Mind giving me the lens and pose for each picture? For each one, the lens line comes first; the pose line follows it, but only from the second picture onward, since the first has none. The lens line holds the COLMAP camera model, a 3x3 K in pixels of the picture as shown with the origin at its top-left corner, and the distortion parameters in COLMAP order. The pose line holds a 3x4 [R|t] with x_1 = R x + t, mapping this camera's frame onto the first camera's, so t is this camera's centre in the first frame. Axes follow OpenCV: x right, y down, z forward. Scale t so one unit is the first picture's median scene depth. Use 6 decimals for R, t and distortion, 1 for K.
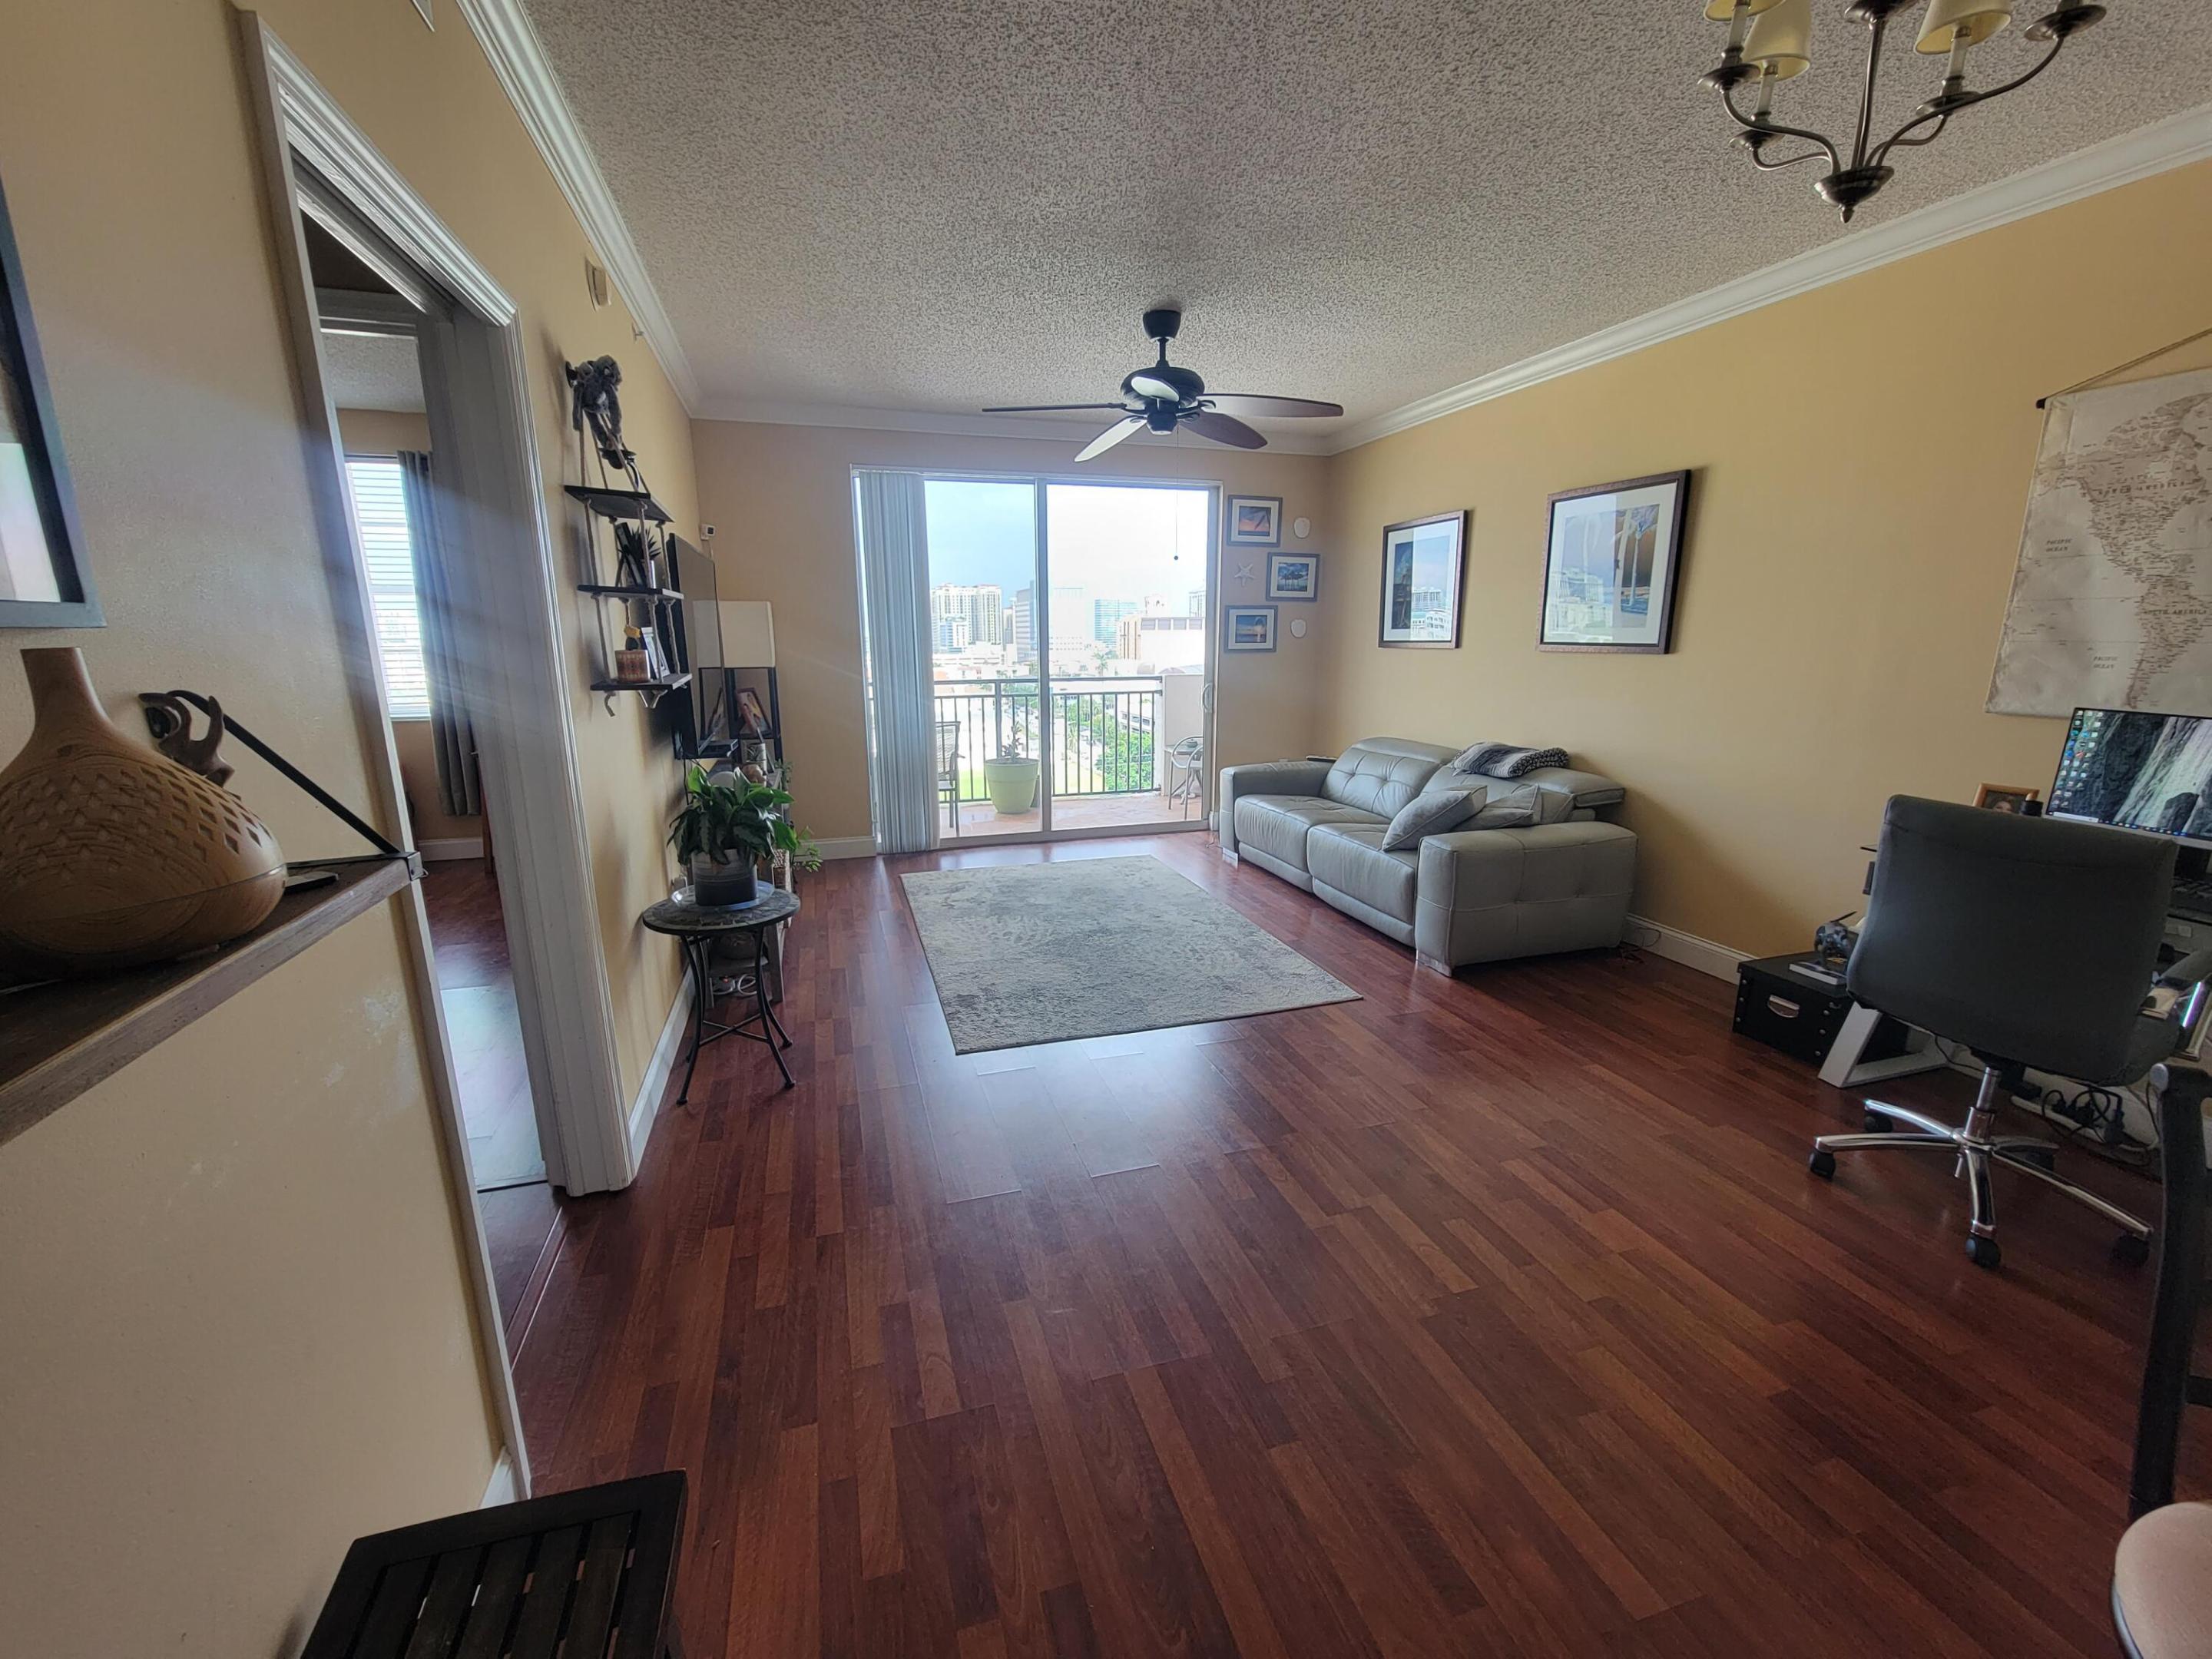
lens RADIAL K [[900.7, 0, 1090.9], [0, 900.7, 838.5], [0, 0, 1]] dist [-0.007857, -0.000370]
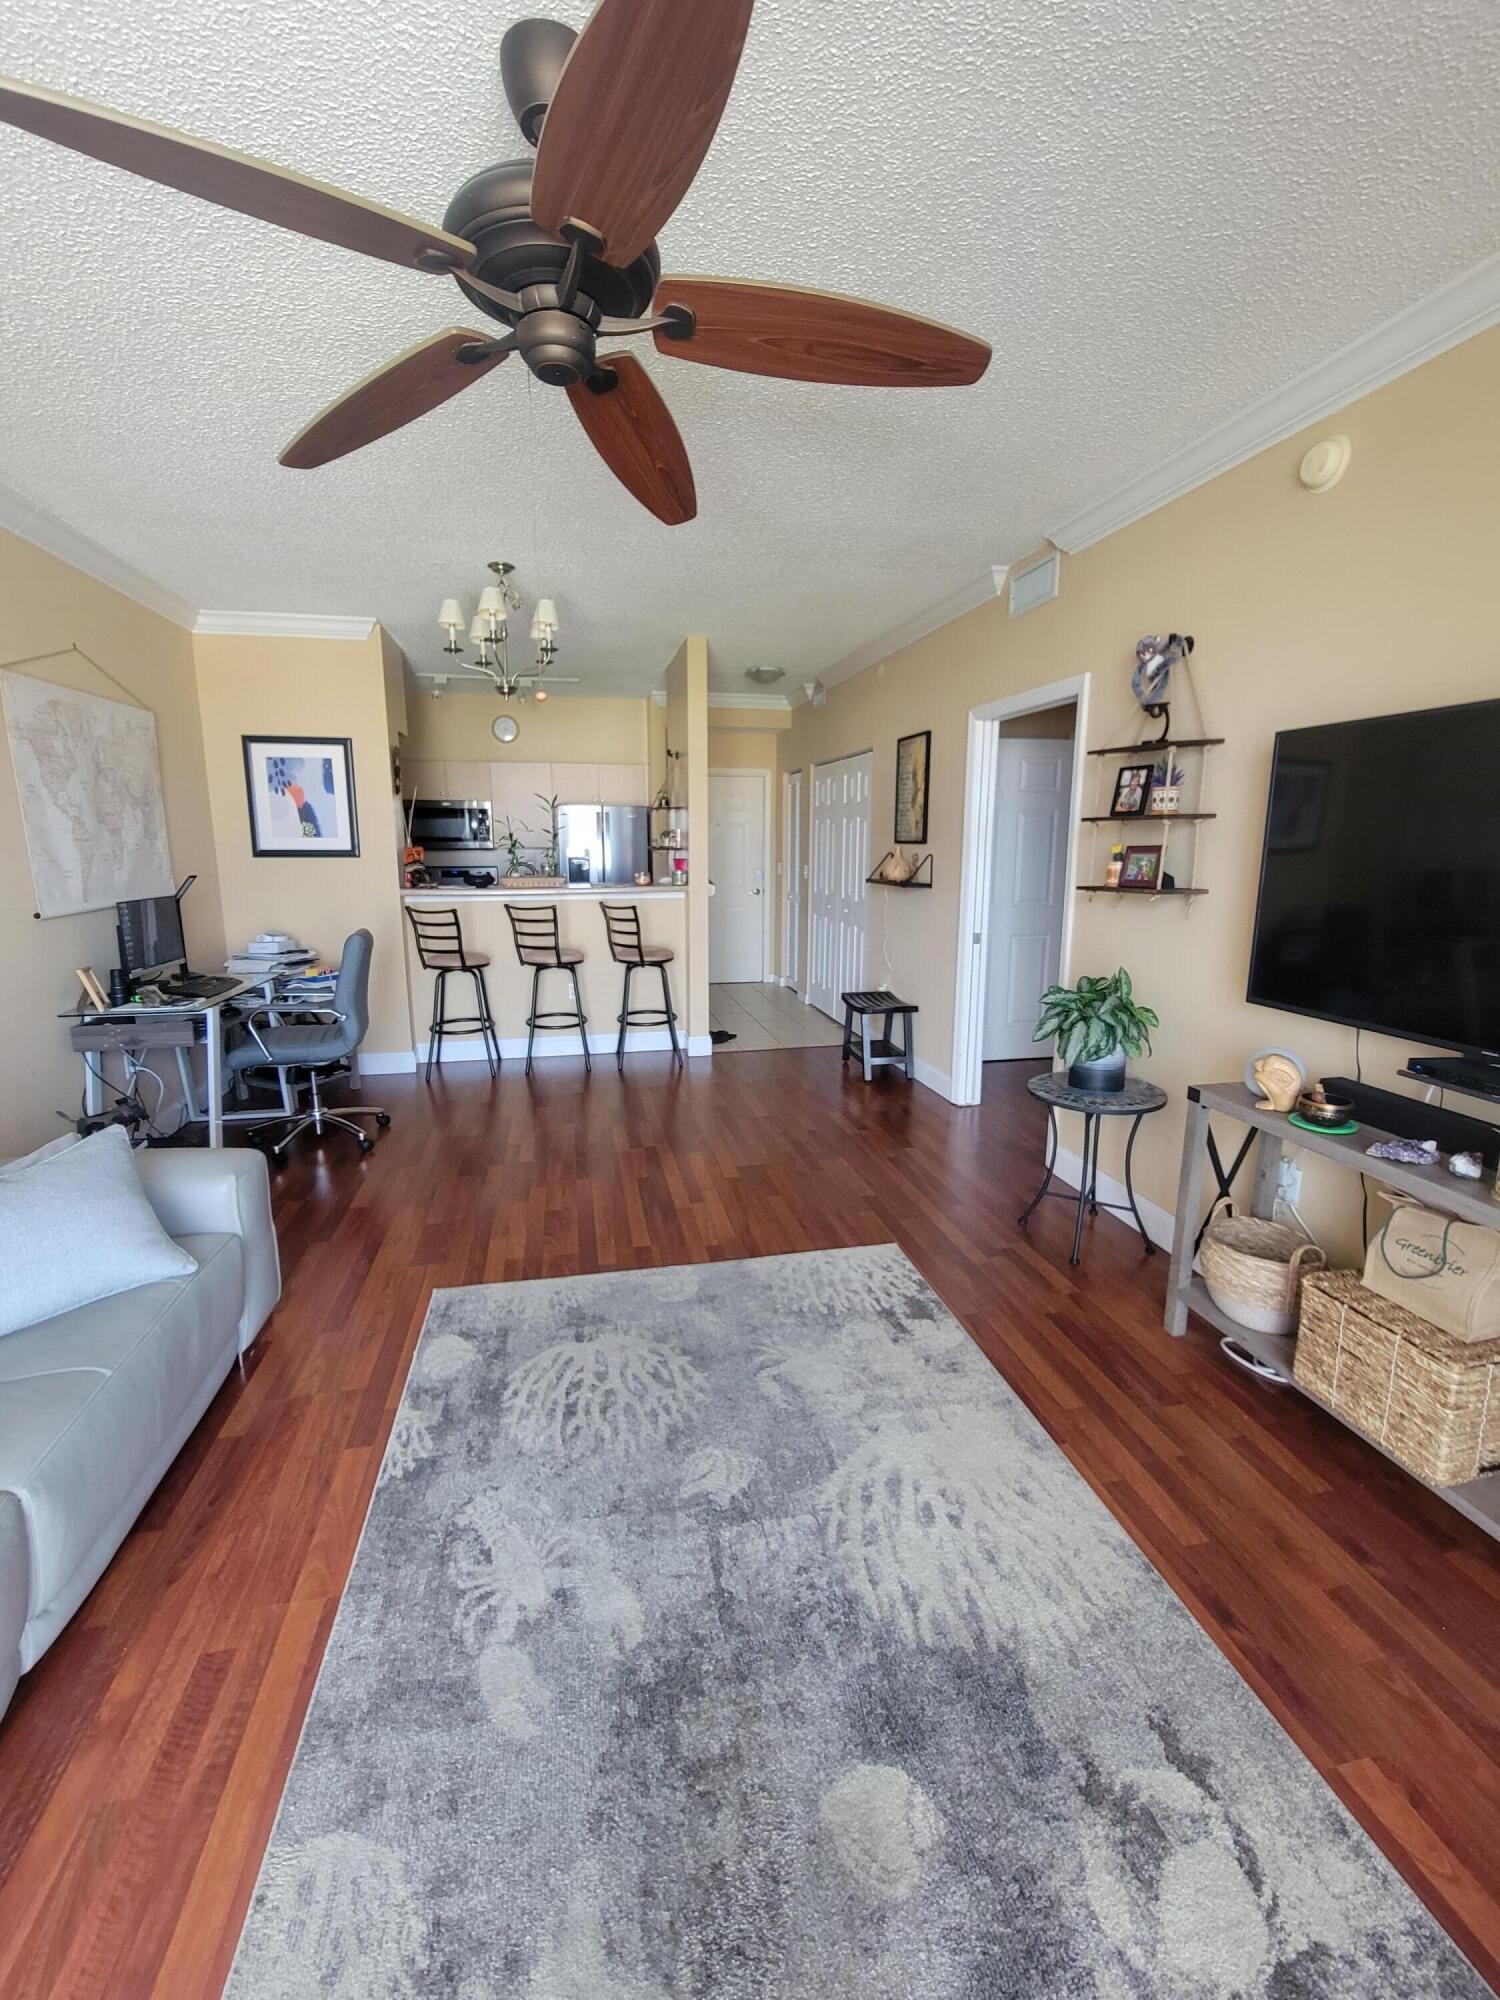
lens RADIAL K [[814.4, 0, 749.0], [0, 814.4, 989.4], [0, 0, 1]] dist [-0.007857, -0.000370]
pose [[-0.997561, -0.005153, 0.069614, -0.023434], [0.023117, 0.916612, 0.399110, -0.224732], [-0.065865, 0.399745, -0.914257, 0.944974]]
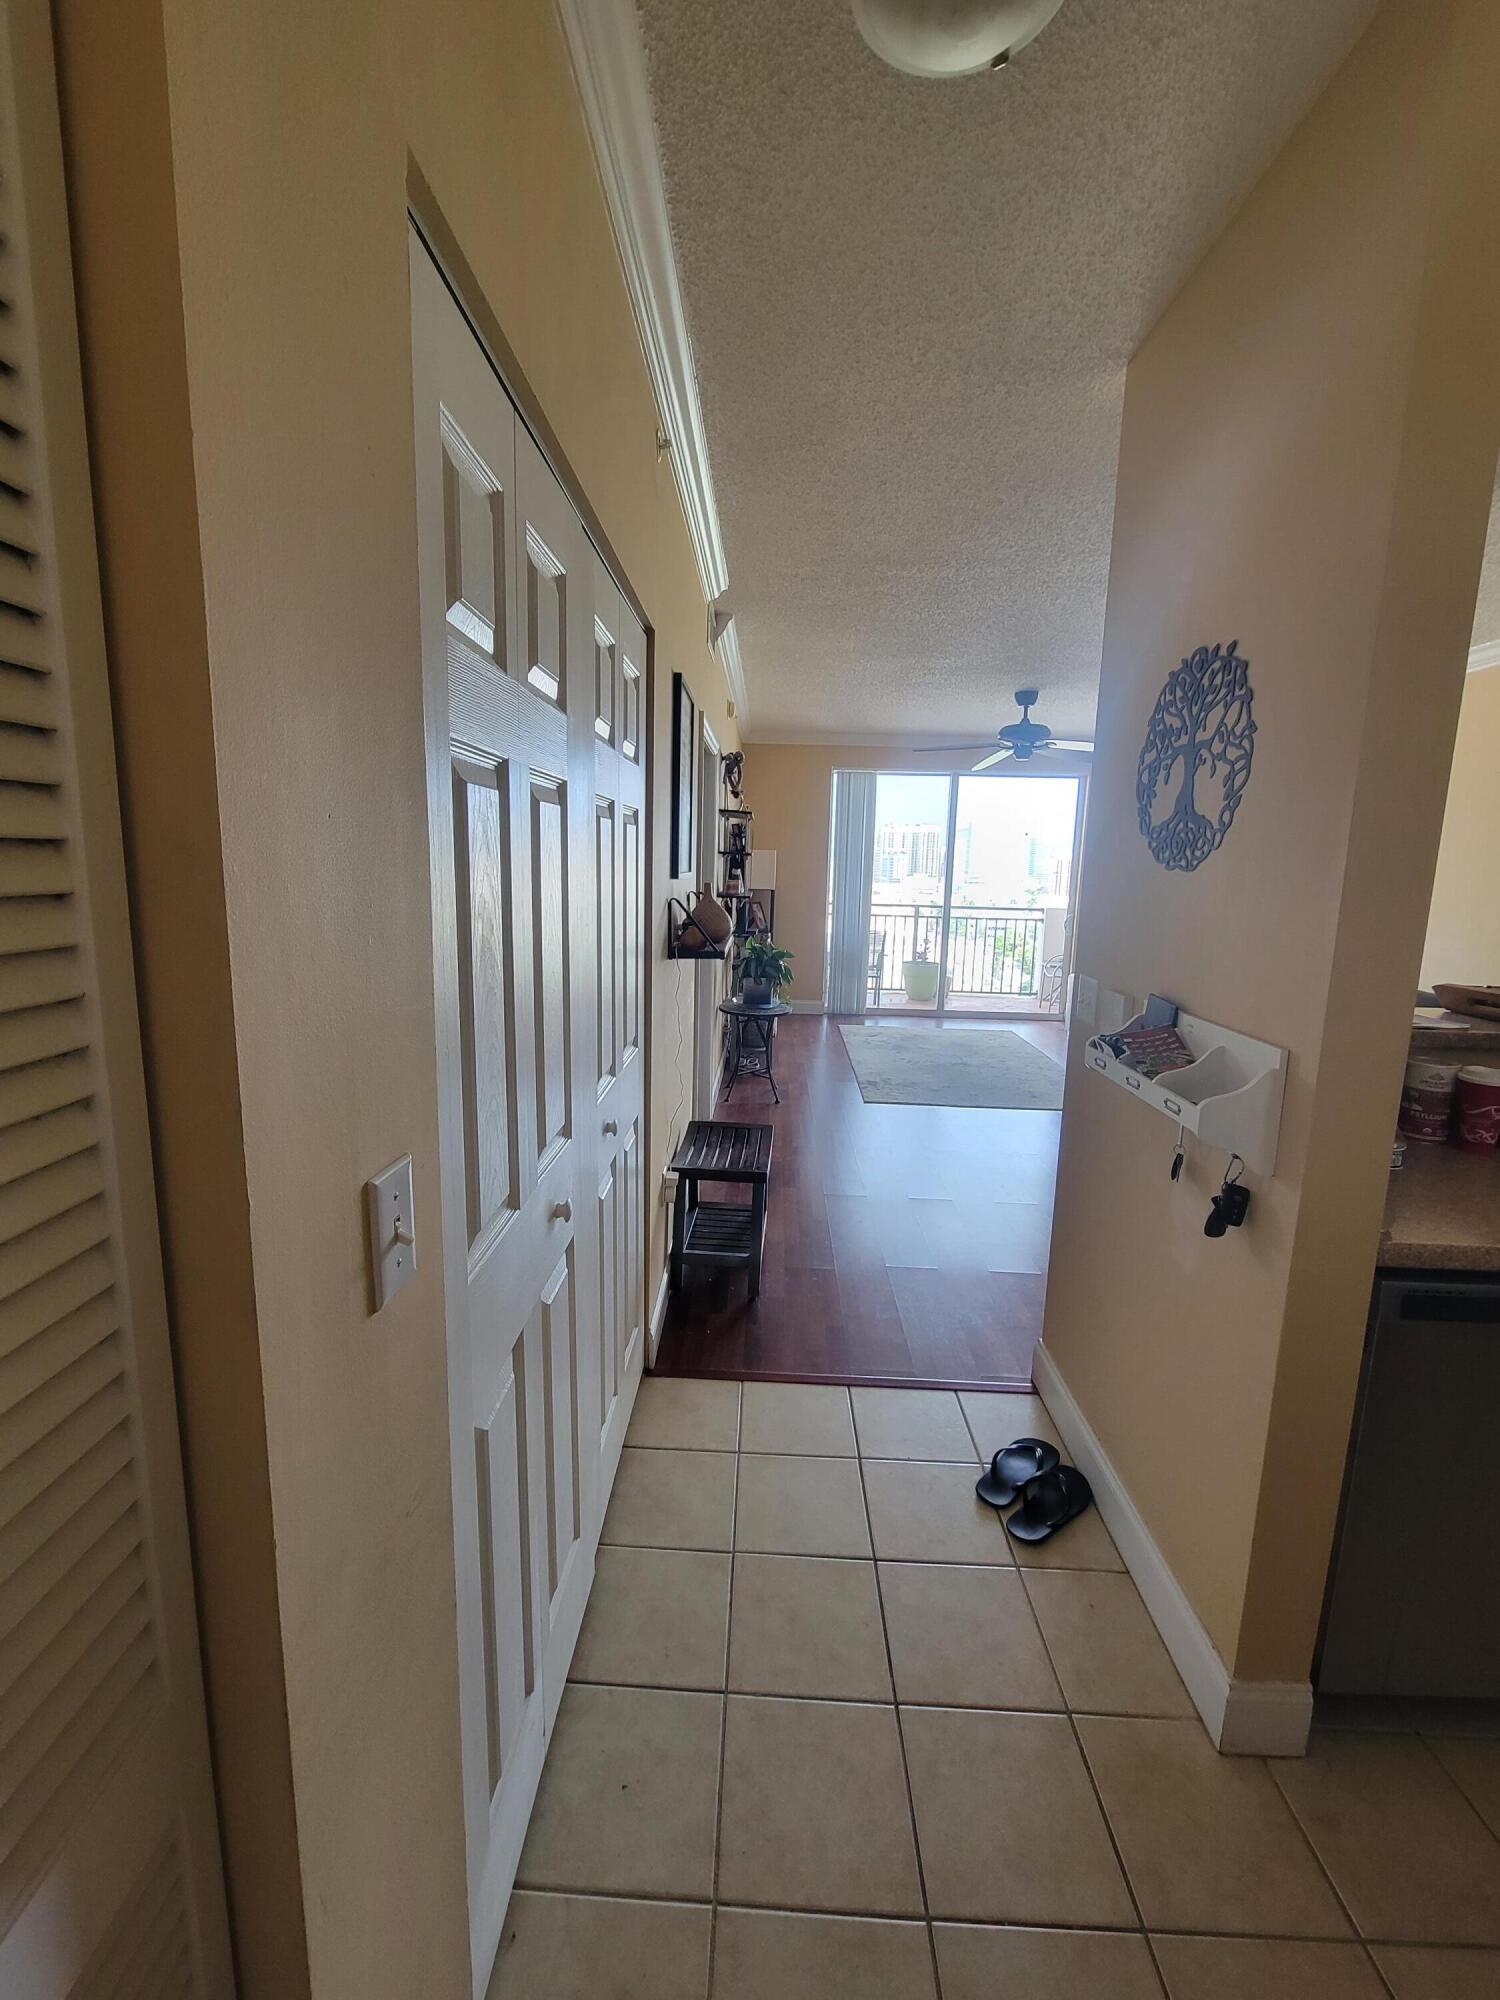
lens RADIAL K [[814.4, 0, 741.4], [0, 814.4, 983.4], [0, 0, 1]] dist [-0.007857, -0.000370]
pose [[0.945003, 0.078555, -0.317488, 0.064235], [-0.103436, 0.992686, -0.062259, 0.067508], [0.310275, 0.091674, 0.946216, -0.352359]]
